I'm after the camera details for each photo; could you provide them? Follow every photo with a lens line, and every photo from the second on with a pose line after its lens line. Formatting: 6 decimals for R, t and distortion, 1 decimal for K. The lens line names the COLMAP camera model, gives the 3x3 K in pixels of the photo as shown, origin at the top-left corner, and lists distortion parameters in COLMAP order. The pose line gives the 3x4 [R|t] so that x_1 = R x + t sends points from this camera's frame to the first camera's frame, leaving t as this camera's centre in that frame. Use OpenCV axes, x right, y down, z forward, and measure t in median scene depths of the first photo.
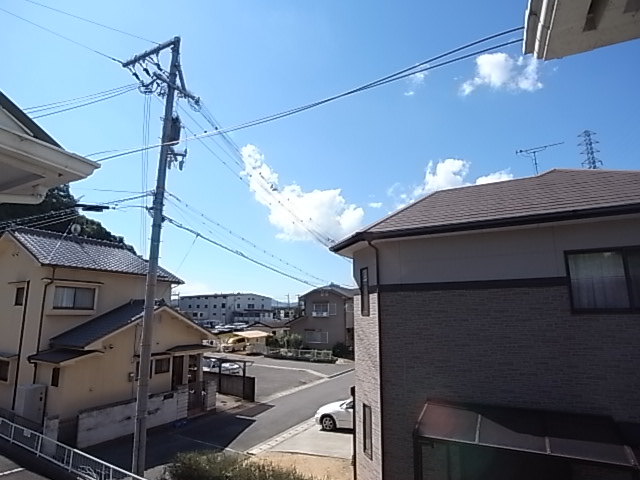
lens RADIAL K [[359.4, 0, 318.2], [0, 359.4, 247.3], [0, 0, 1]] dist [-0.051077, 0.001361]
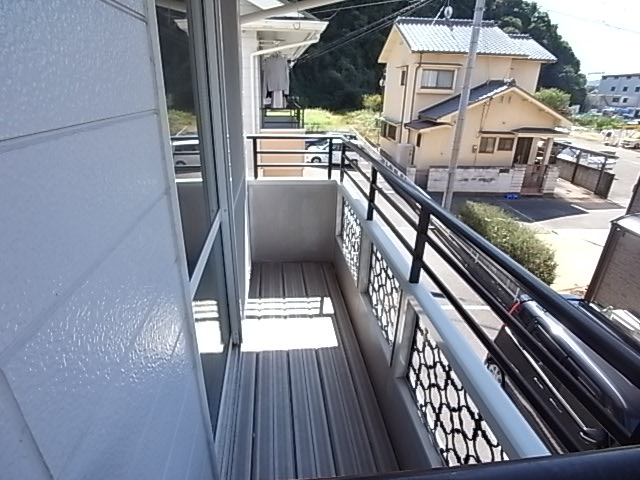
lens RADIAL K [[359.4, 0, 318.2], [0, 359.4, 247.3], [0, 0, 1]] dist [-0.051077, 0.001361]
pose [[0.533495, 0.354431, -0.767959, 0.228966], [0.139729, 0.858556, 0.493312, -0.016905], [0.834181, -0.370486, 0.408511, -0.069974]]
